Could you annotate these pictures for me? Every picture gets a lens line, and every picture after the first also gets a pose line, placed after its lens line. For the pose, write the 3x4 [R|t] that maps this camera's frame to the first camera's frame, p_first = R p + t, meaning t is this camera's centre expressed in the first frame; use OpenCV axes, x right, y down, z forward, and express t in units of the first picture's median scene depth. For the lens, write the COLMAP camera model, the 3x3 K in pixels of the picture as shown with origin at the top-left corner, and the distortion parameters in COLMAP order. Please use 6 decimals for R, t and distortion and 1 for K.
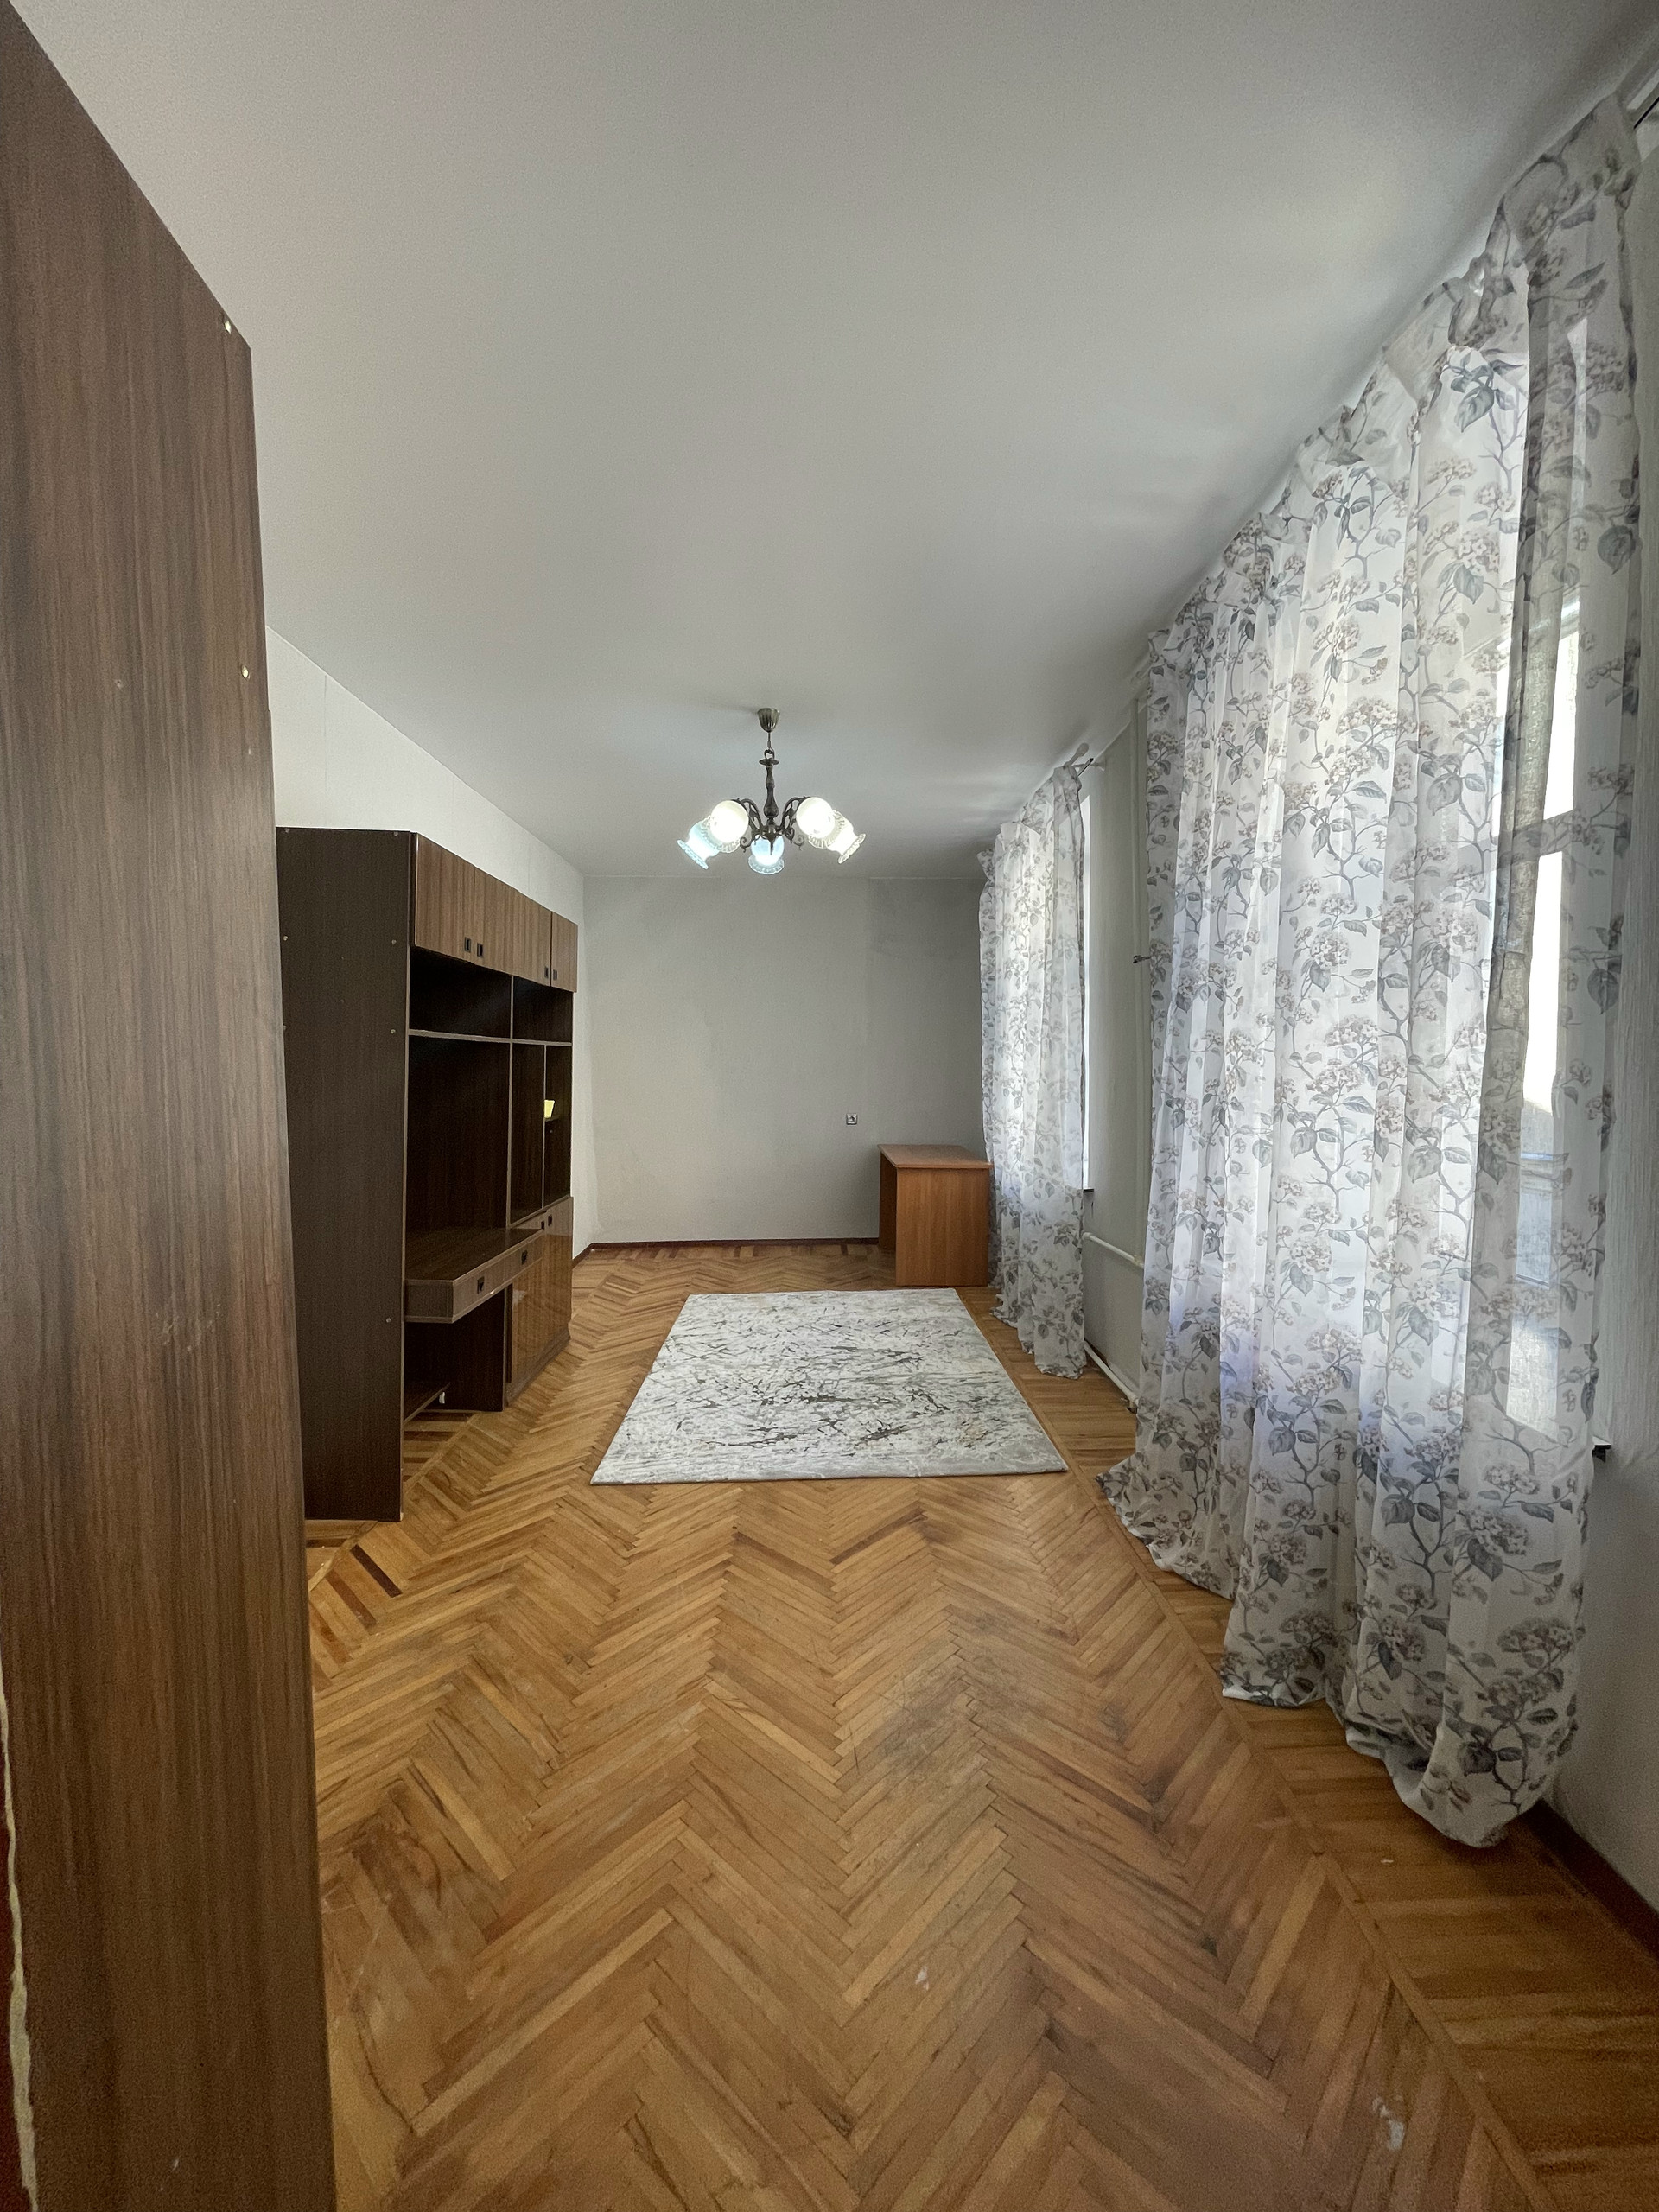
lens RADIAL K [[891.3, 0, 834.5], [0, 891.3, 1099.8], [0, 0, 1]] dist [-0.005484, 0.002185]
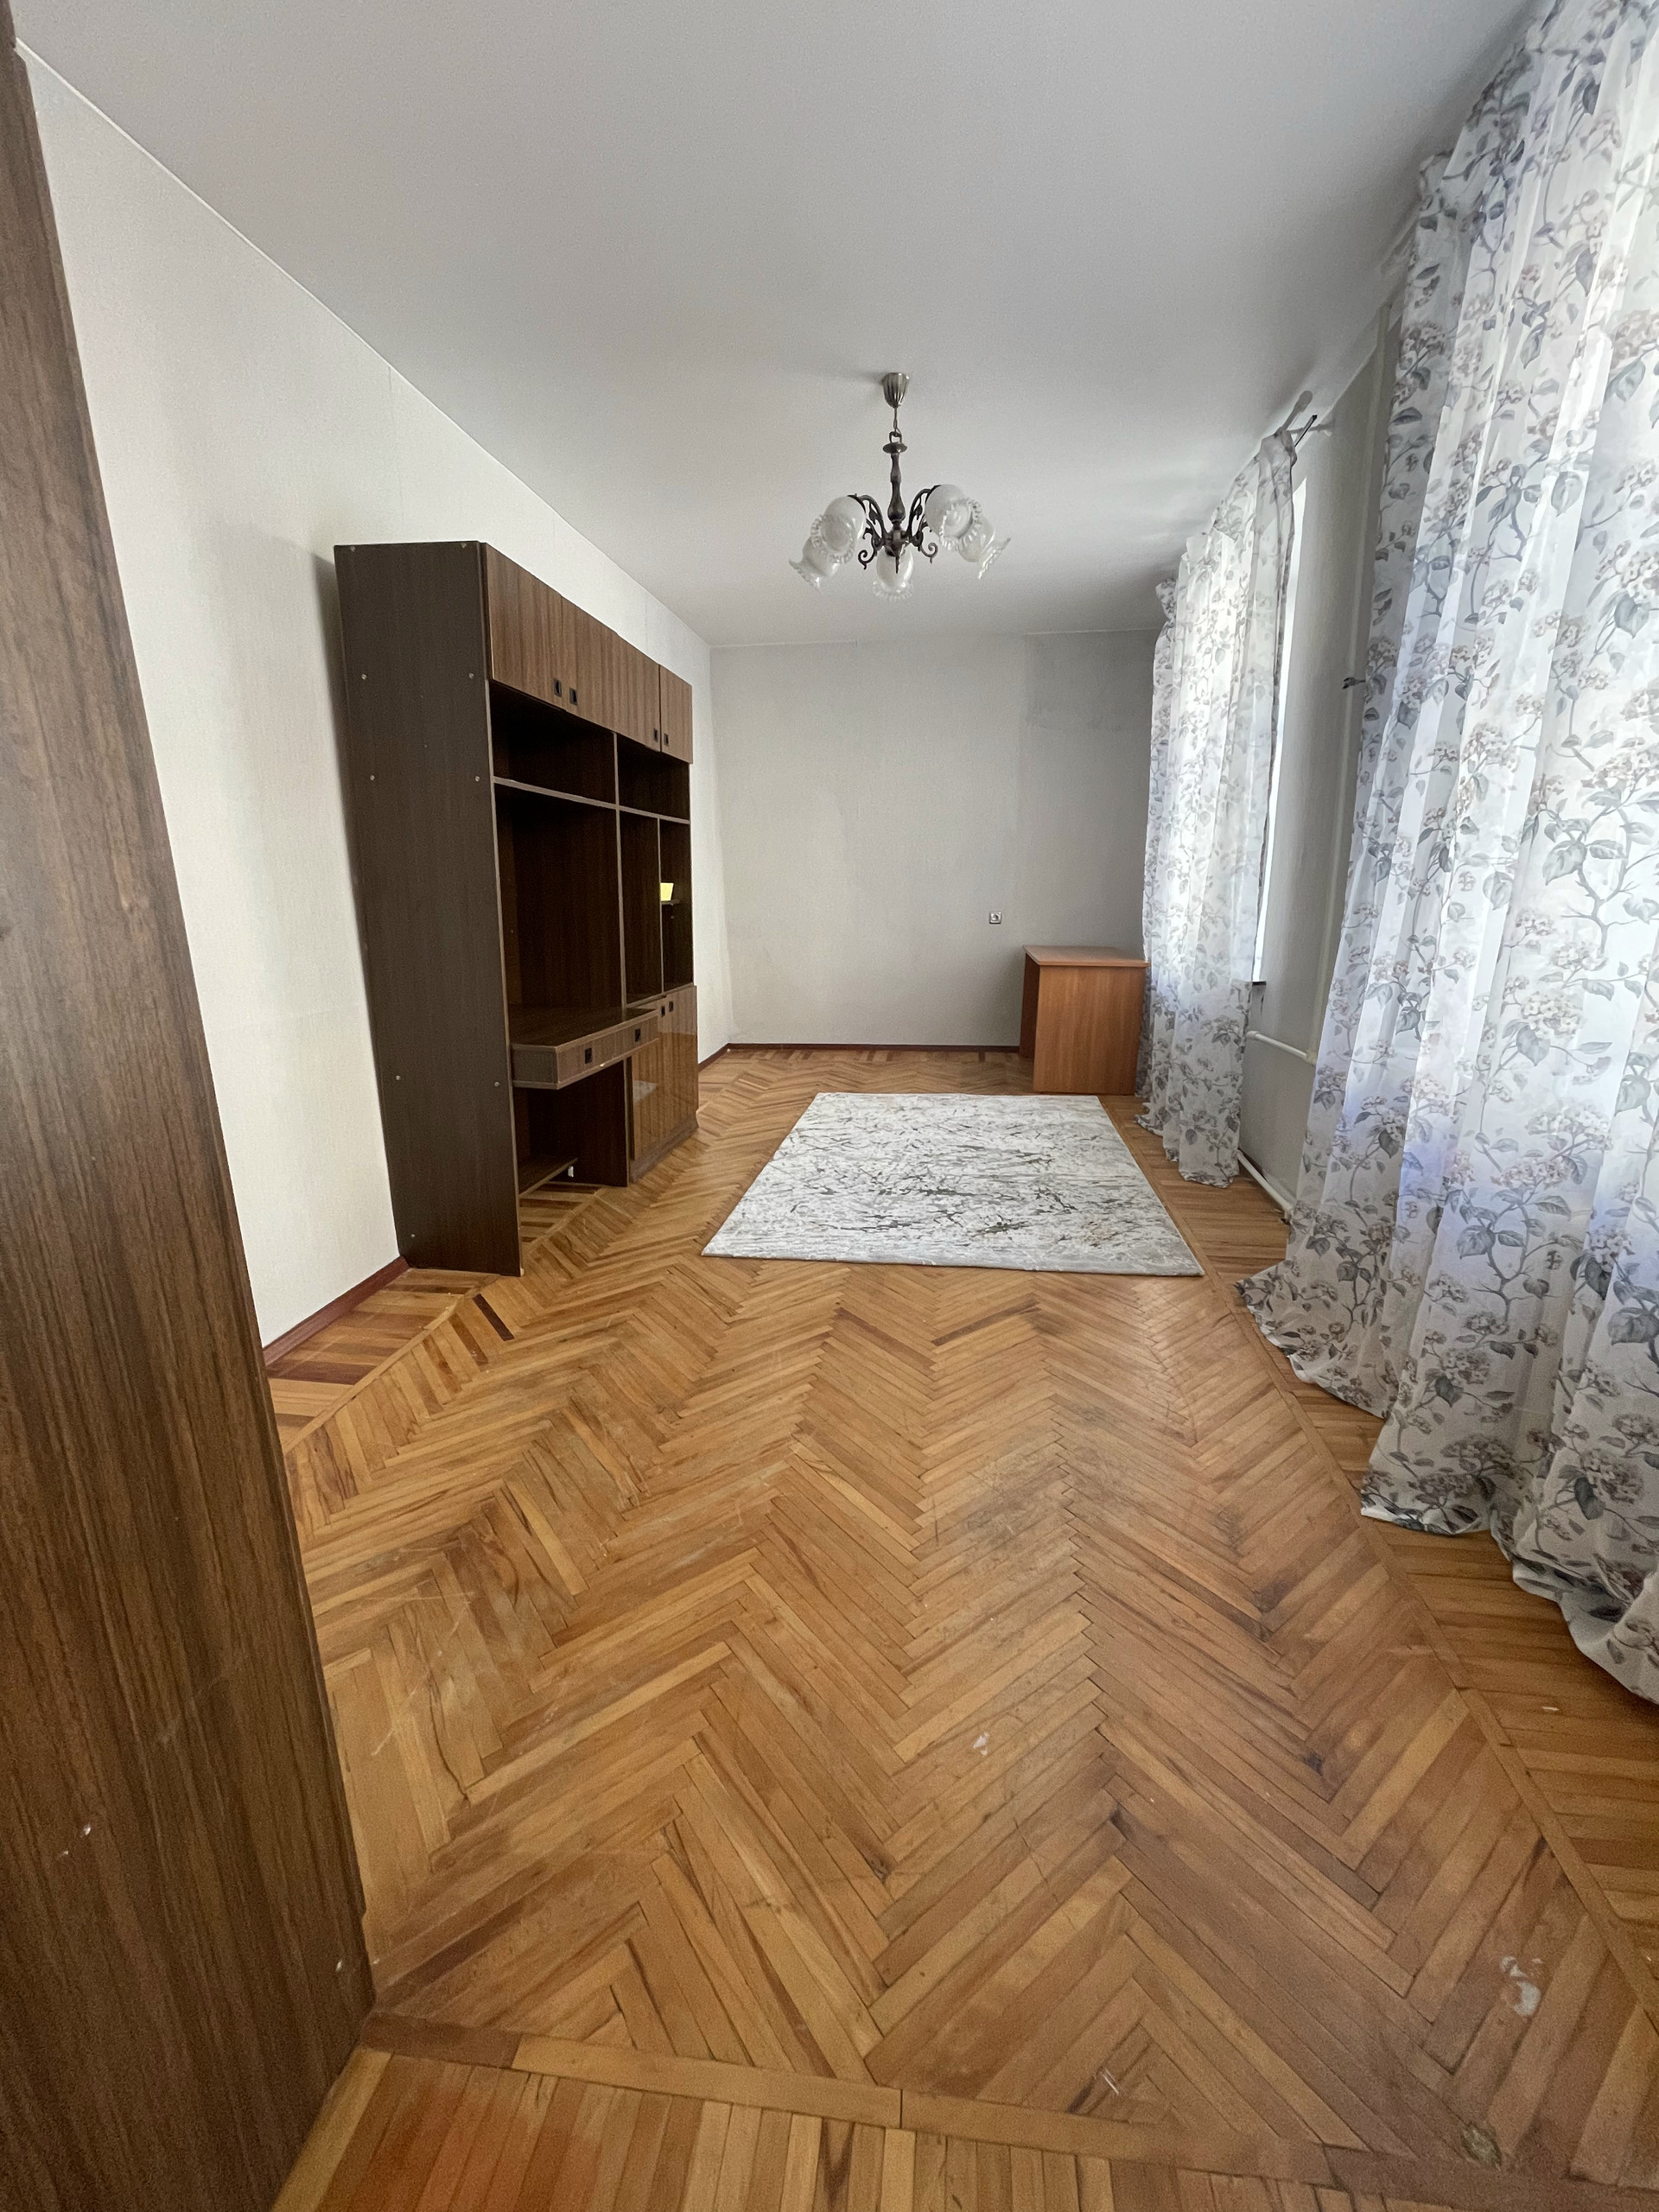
lens RADIAL K [[891.3, 0, 835.1], [0, 891.3, 1099.7], [0, 0, 1]] dist [-0.005484, 0.002185]
pose [[0.985242, 0.034986, -0.167552, 0.051206], [-0.001828, 0.980982, 0.194088, 0.088613], [0.171156, -0.190918, 0.966569, 0.125083]]
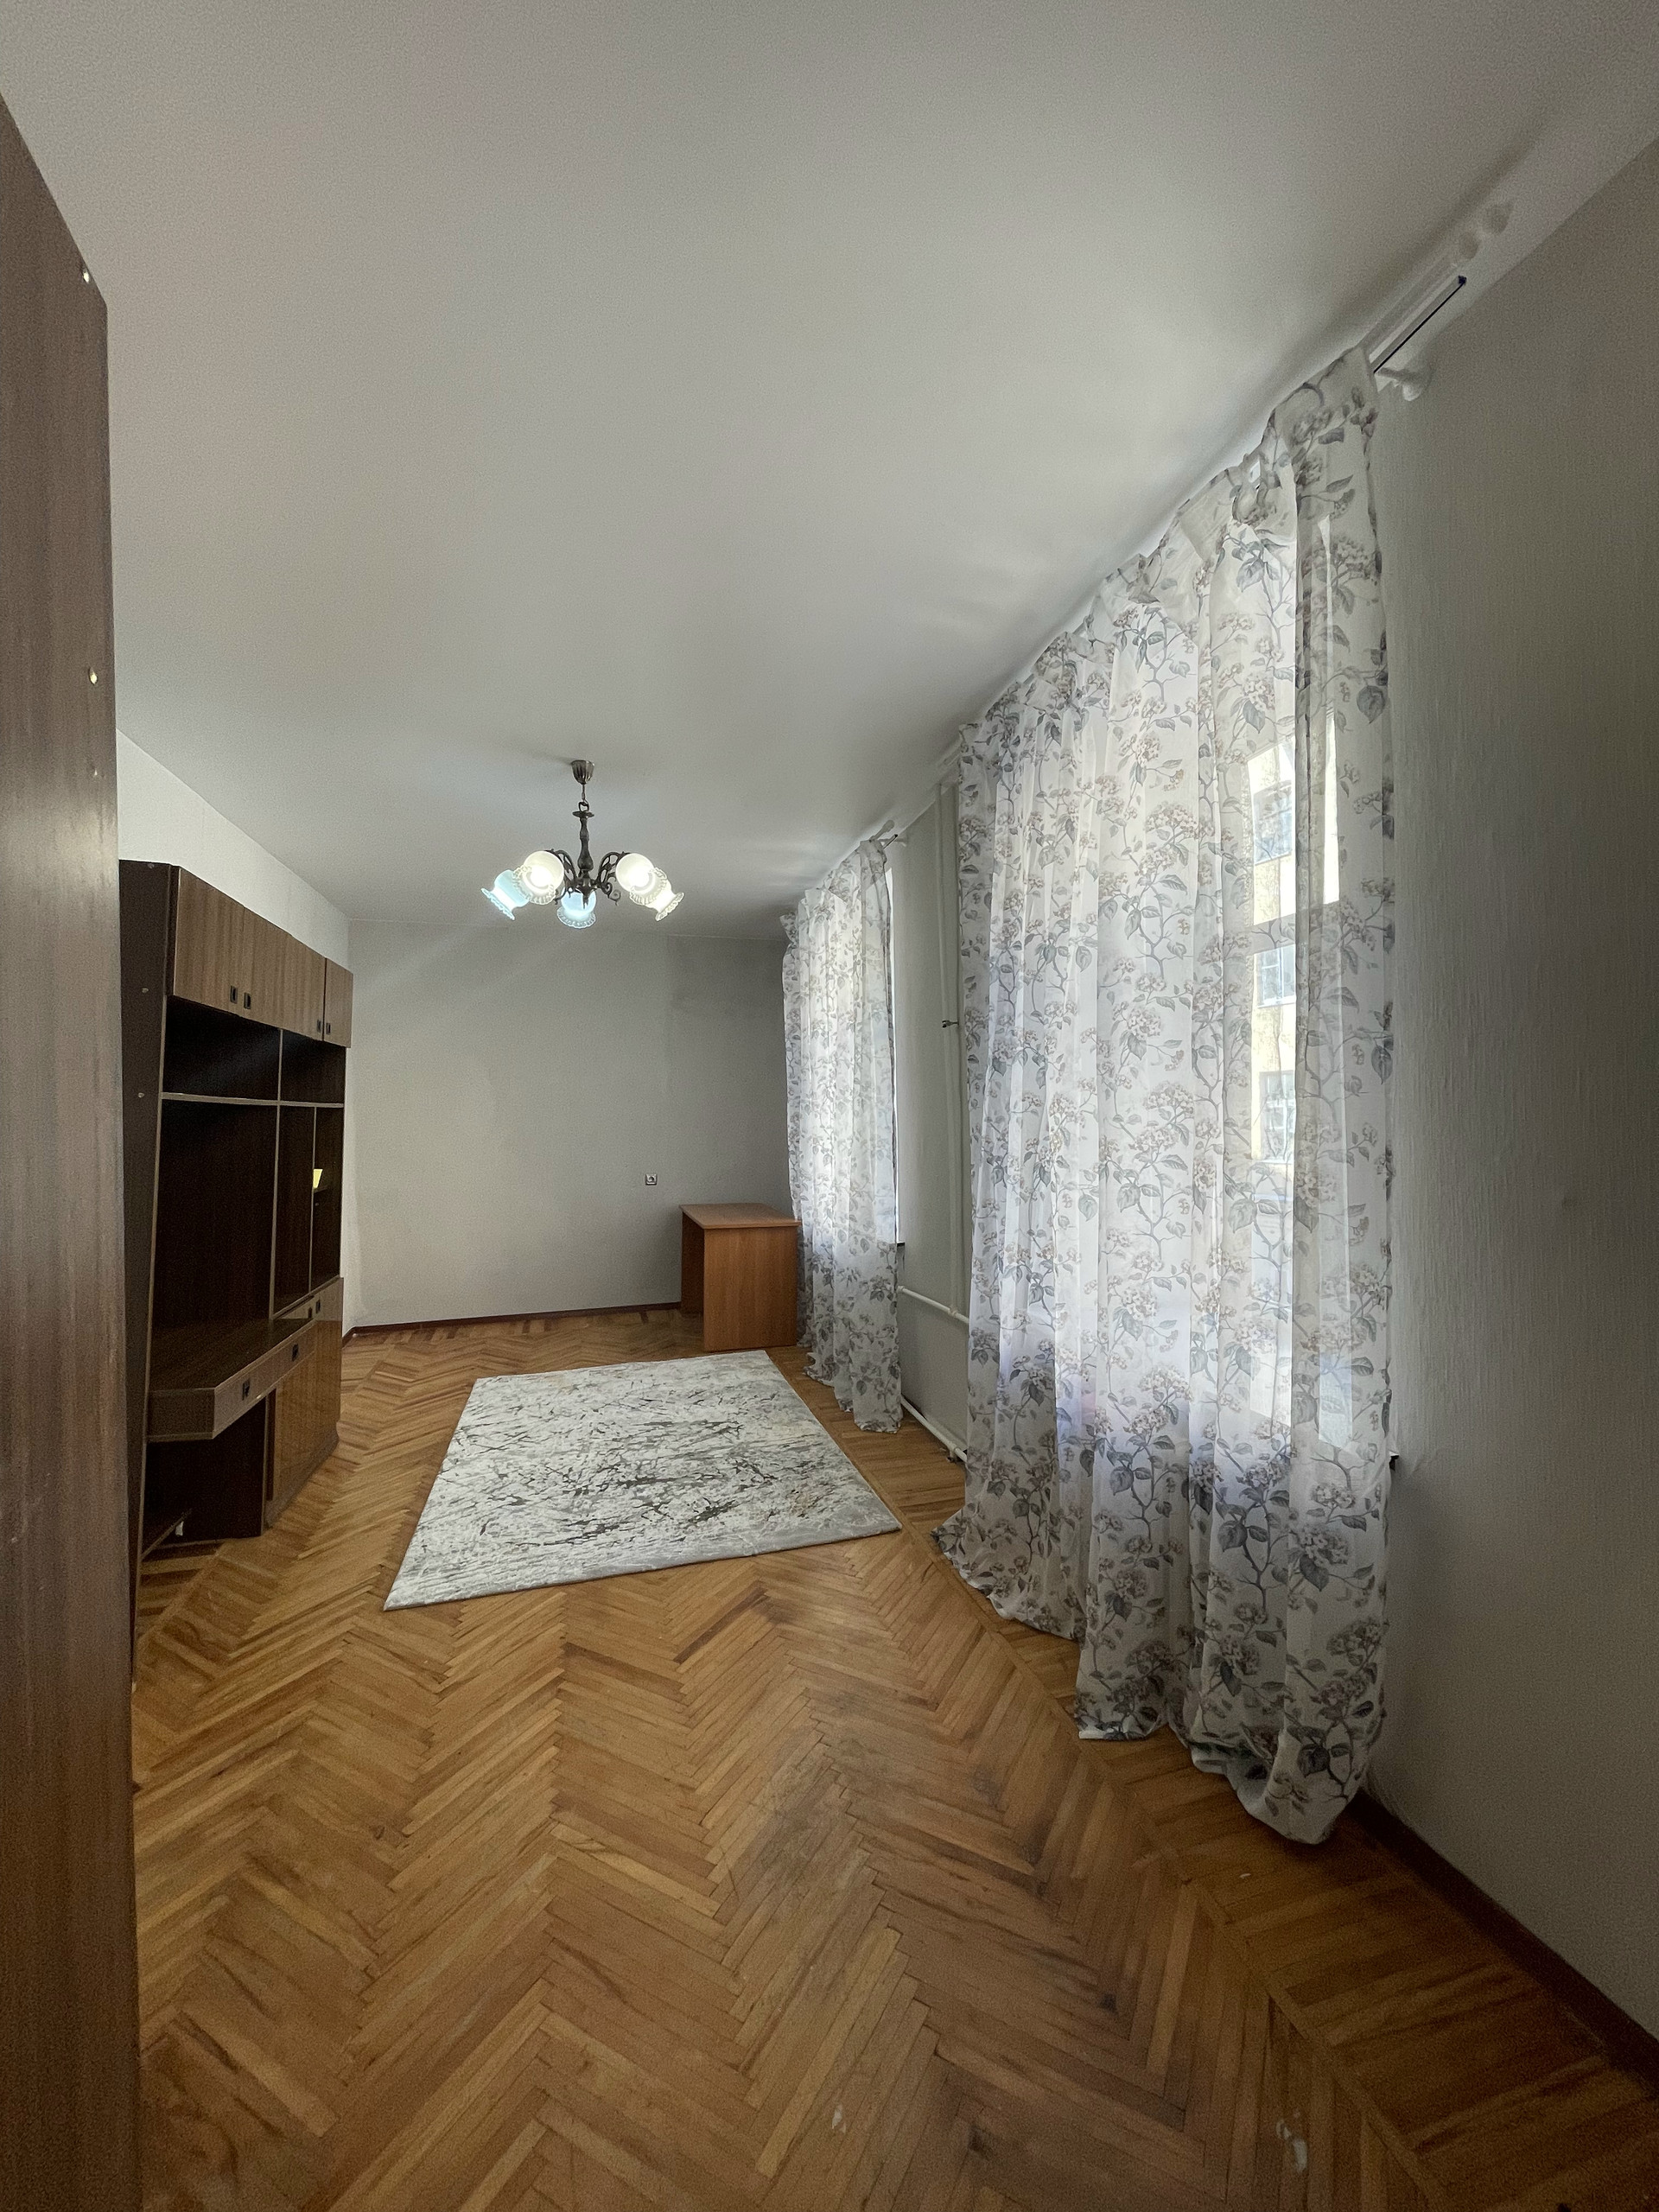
lens RADIAL K [[891.3, 0, 834.9], [0, 891.3, 1099.7], [0, 0, 1]] dist [-0.005484, 0.002185]
pose [[0.968685, -0.003993, 0.248261, -0.082315], [0.019256, 0.998067, -0.059081, -0.012407], [-0.247545, 0.062011, 0.966890, 0.024713]]
